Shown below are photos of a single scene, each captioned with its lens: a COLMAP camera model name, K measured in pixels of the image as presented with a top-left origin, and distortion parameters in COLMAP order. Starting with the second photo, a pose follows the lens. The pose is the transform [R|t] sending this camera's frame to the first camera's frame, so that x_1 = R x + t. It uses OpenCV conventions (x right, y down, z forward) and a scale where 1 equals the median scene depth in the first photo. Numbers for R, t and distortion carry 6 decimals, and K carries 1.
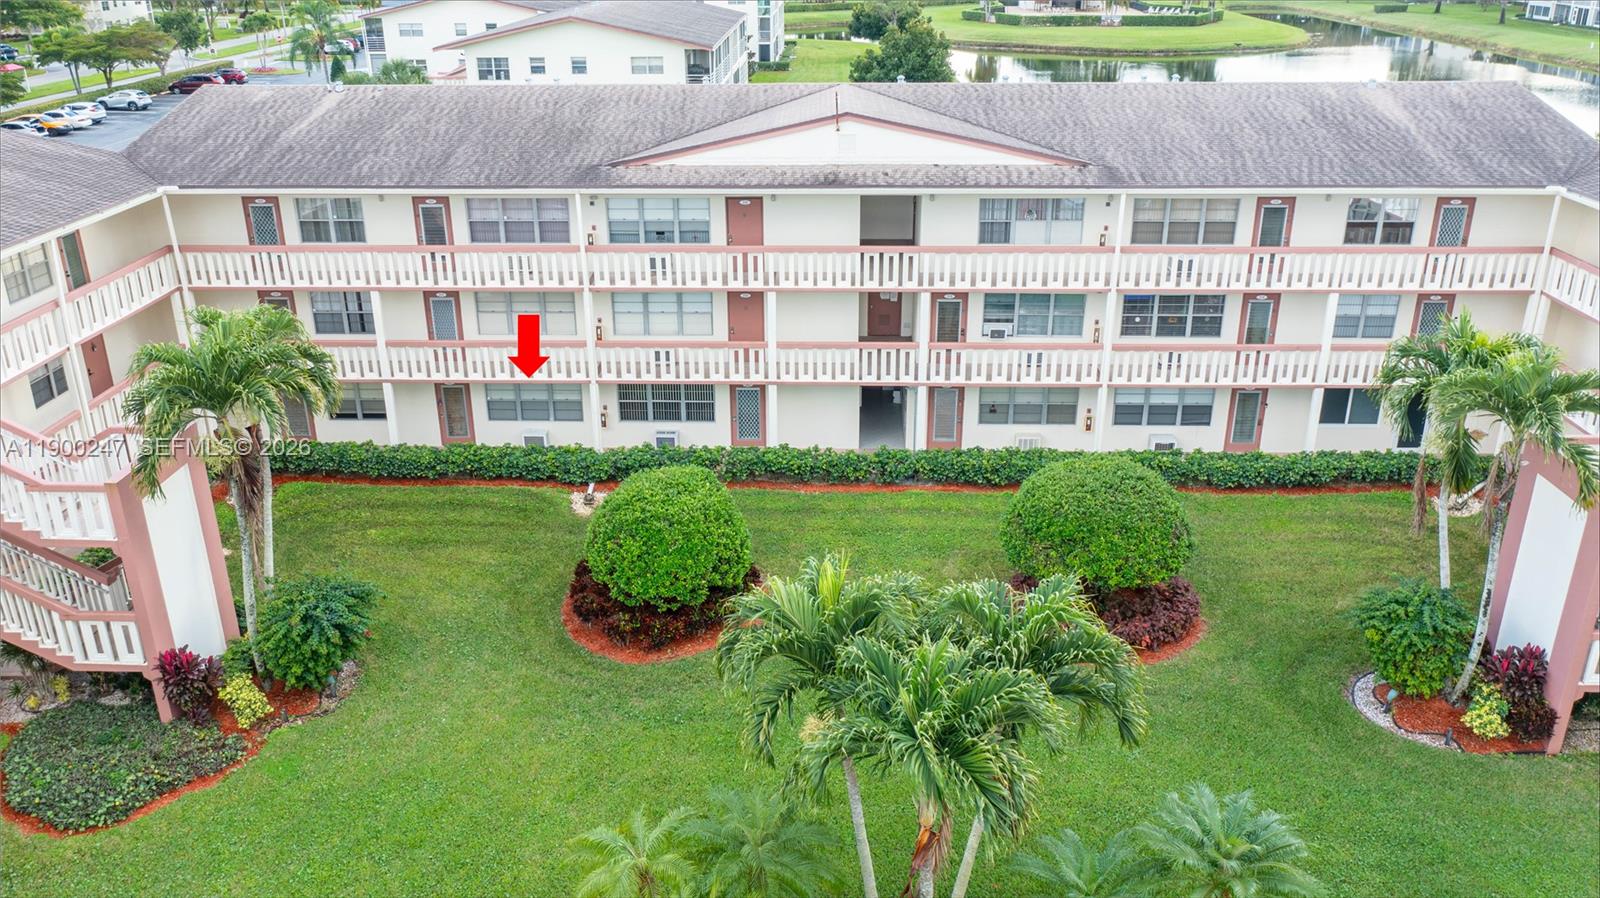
lens RADIAL K [[1267.5, 0, 799.1], [0, 1267.5, 455.9], [0, 0, 1]] dist [0.002985, 0.000665]
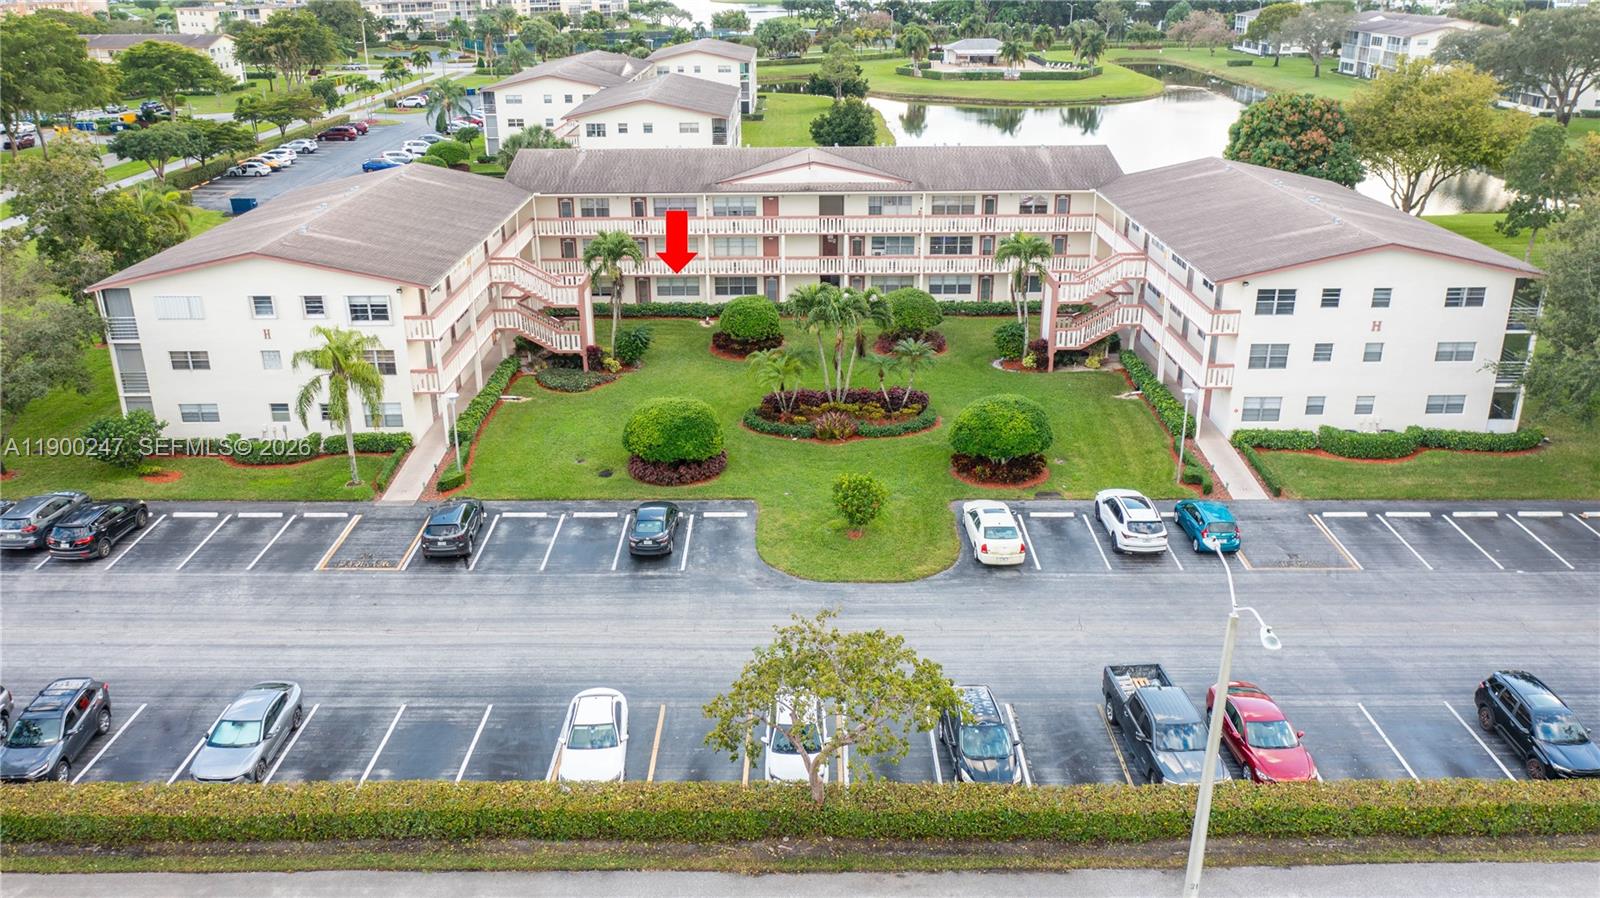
lens RADIAL K [[1267.5, 0, 799.1], [0, 1267.5, 448.6], [0, 0, 1]] dist [0.002985, 0.000665]
pose [[0.999375, -0.013255, 0.032763, -0.075066], [0.014151, 0.999528, -0.027262, 0.341108], [-0.032386, 0.027708, 0.999091, -1.393759]]
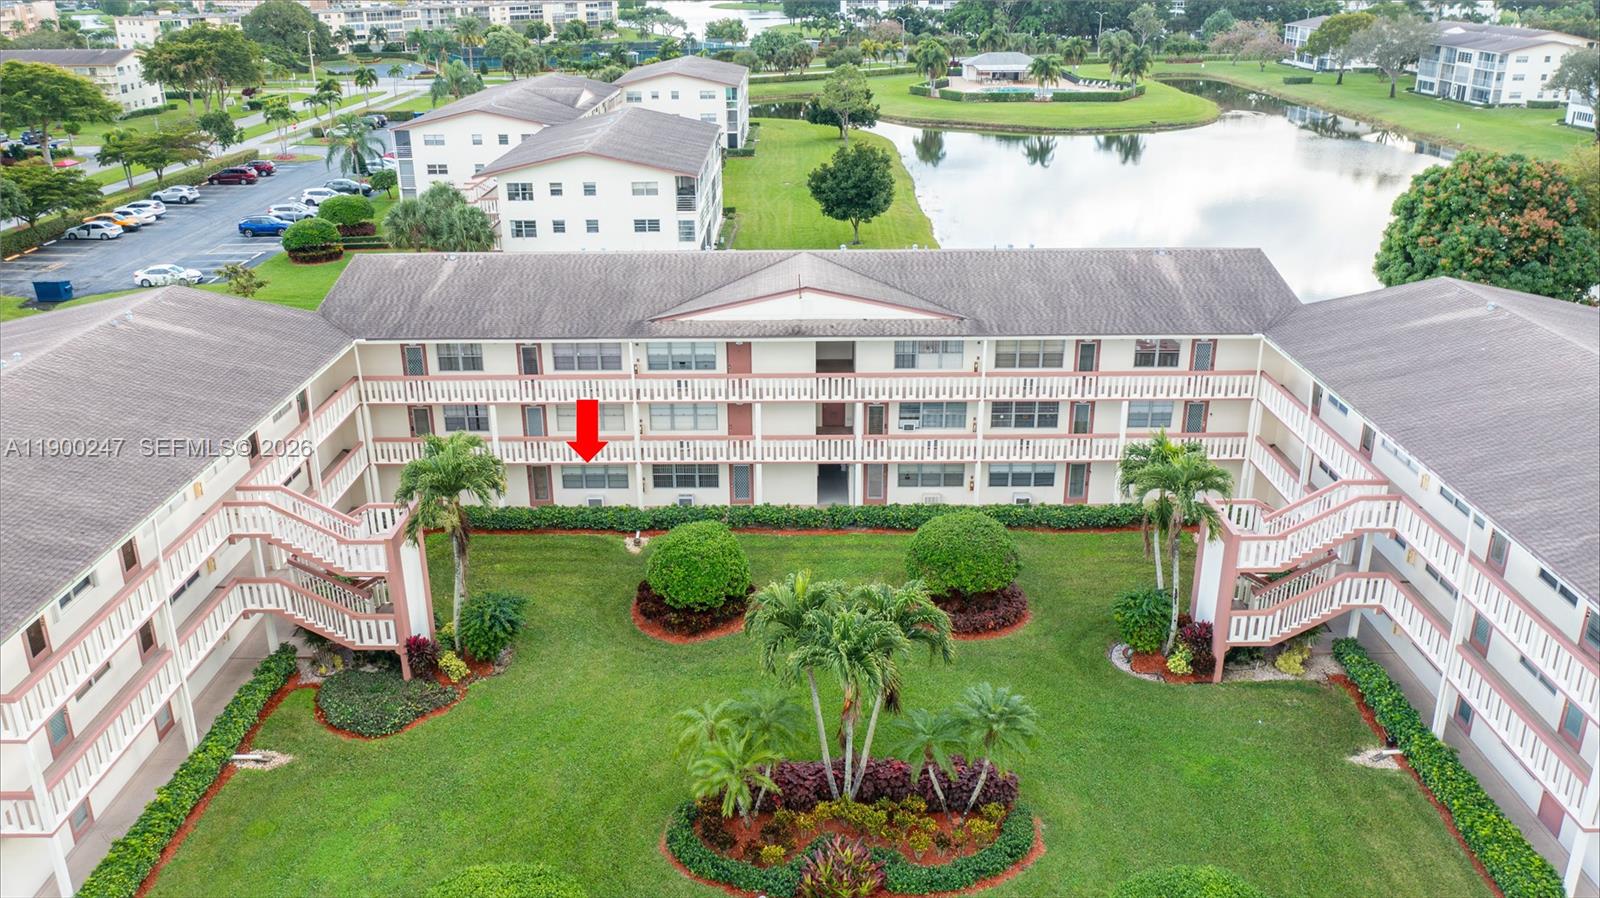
lens RADIAL K [[1267.5, 0, 798.3], [0, 1267.5, 455.1], [0, 0, 1]] dist [0.002985, 0.000665]
pose [[0.999517, -0.011960, 0.028698, -0.017424], [0.012700, 0.999587, -0.025763, -0.027756], [-0.028378, 0.026115, 0.999256, -0.506007]]
